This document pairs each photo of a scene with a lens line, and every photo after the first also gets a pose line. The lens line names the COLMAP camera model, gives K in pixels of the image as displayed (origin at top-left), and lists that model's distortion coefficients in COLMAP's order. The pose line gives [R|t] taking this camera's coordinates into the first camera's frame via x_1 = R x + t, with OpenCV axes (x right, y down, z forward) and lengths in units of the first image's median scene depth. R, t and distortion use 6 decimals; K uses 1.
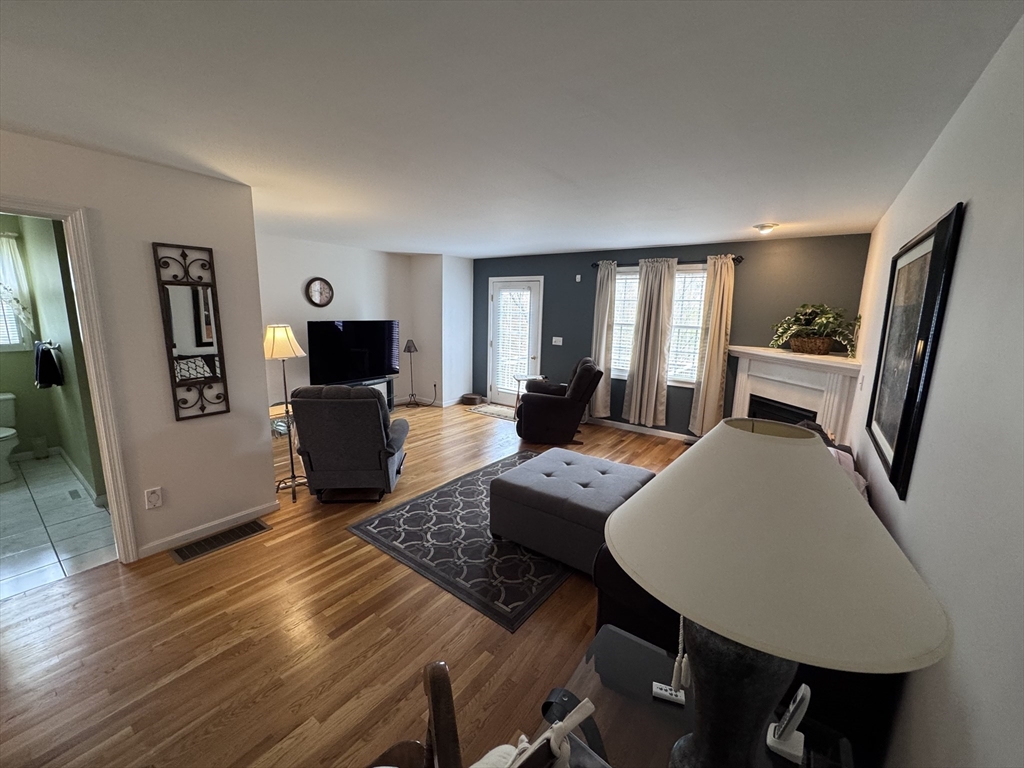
lens RADIAL K [[408.6, 0, 512.0], [0, 408.6, 384.0], [0, 0, 1]] dist [-0.000610, -0.000174]
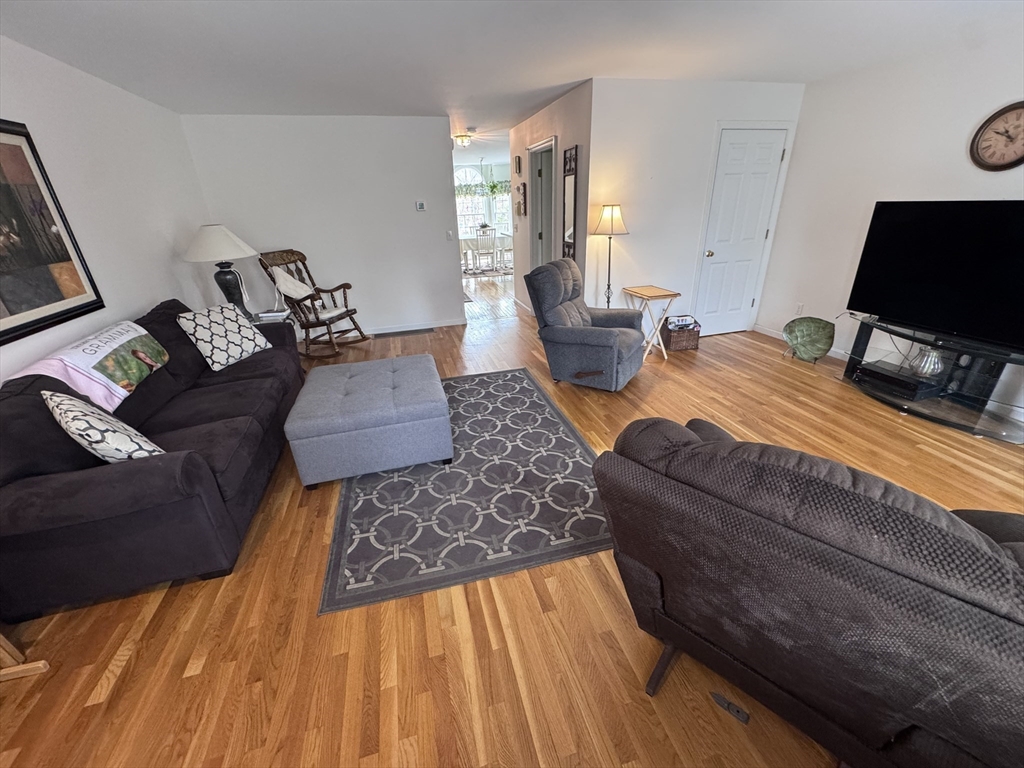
lens RADIAL K [[409.2, 0, 512.0], [0, 409.2, 384.0], [0, 0, 1]] dist [-0.004754, 0.000312]
pose [[-0.618488, 0.318264, -0.718457, 0.382333], [-0.122043, 0.864307, 0.487934, -0.158414], [0.776259, 0.389464, -0.495721, 1.049355]]
